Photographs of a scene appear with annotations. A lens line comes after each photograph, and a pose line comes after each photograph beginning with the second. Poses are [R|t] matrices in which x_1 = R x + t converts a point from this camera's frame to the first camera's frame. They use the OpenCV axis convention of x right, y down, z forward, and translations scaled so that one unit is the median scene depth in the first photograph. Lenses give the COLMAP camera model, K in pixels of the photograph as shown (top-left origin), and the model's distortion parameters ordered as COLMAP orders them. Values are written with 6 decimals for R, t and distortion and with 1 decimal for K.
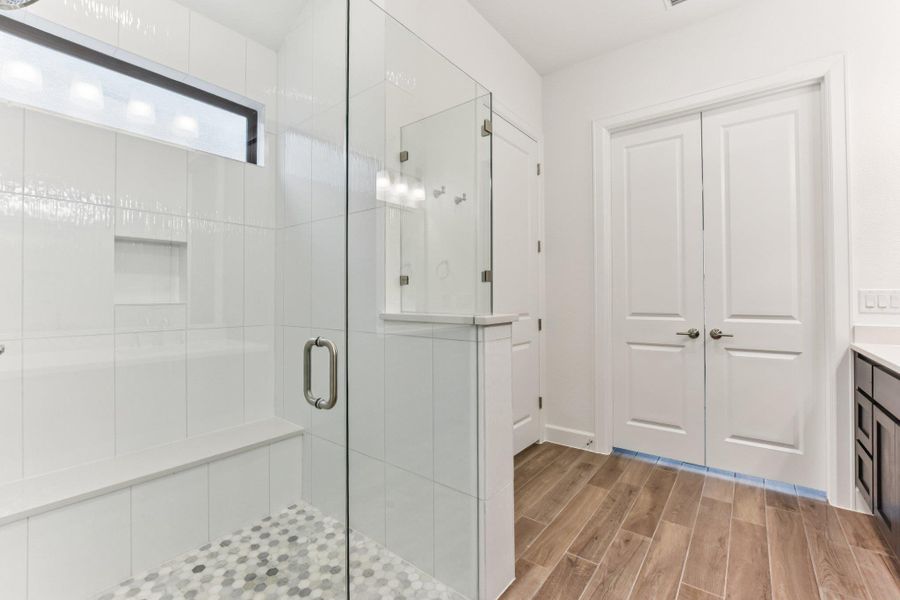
lens RADIAL K [[396.5, 0, 448.1], [0, 396.5, 293.0], [0, 0, 1]] dist [-0.015433, 0.002681]
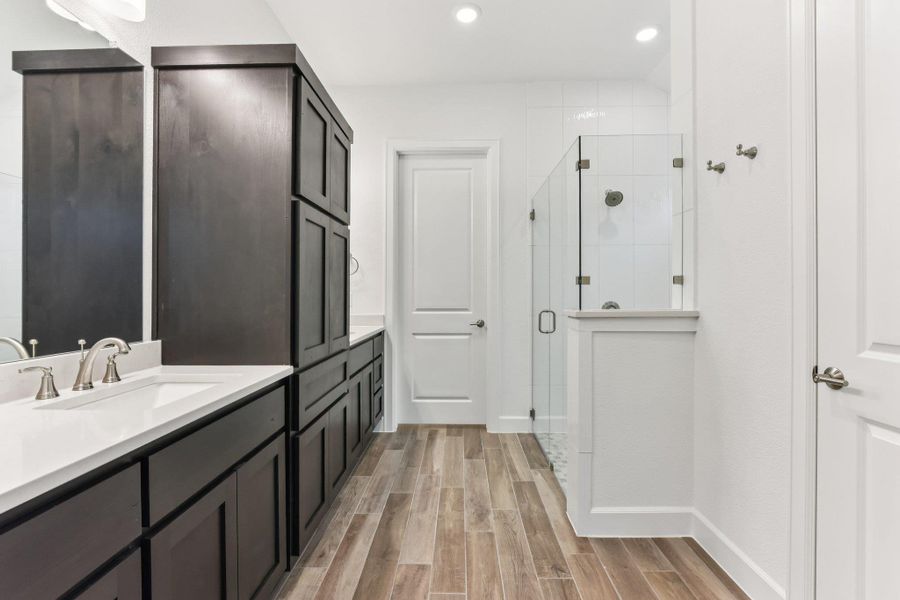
lens RADIAL K [[396.5, 0, 440.3], [0, 396.5, 295.9], [0, 0, 1]] dist [-0.015433, 0.002681]
pose [[-0.818956, 0.017503, -0.573589, 0.978357], [0.023076, 0.999731, -0.002440, -0.000292], [0.573392, -0.015235, -0.819140, 1.454565]]
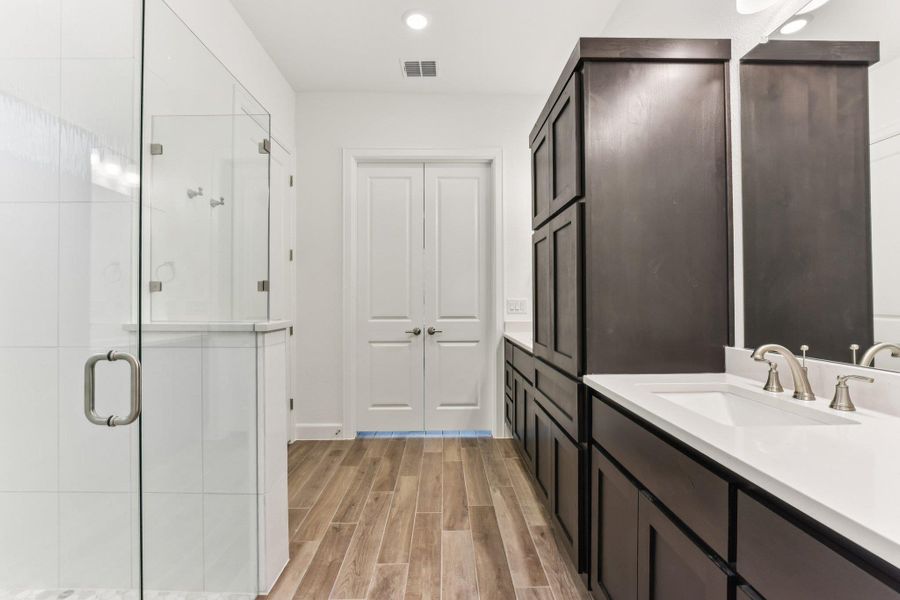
lens RADIAL K [[396.5, 0, 451.7], [0, 396.5, 299.2], [0, 0, 1]] dist [-0.015433, 0.002681]
pose [[0.778703, 0.004388, 0.627378, -0.143712], [-0.007718, 0.999967, 0.002585, -0.010370], [-0.627346, -0.006855, 0.778711, -0.119532]]
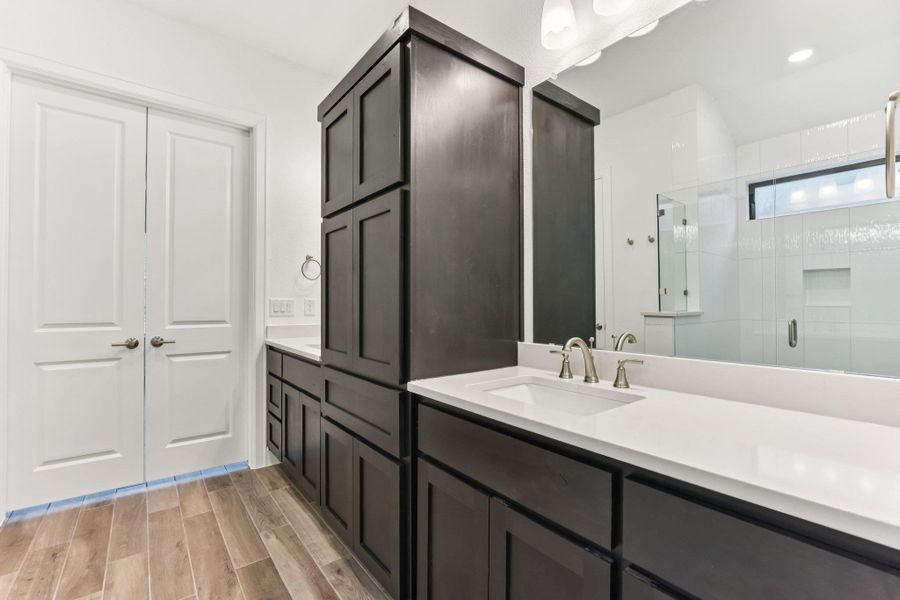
lens RADIAL K [[396.5, 0, 452.2], [0, 396.5, 302.6], [0, 0, 1]] dist [-0.015433, 0.002681]
pose [[0.236727, 0.008289, 0.971541, -0.115282], [-0.015493, 0.999869, -0.004756, 0.000909], [-0.971453, -0.013926, 0.236824, 0.079822]]
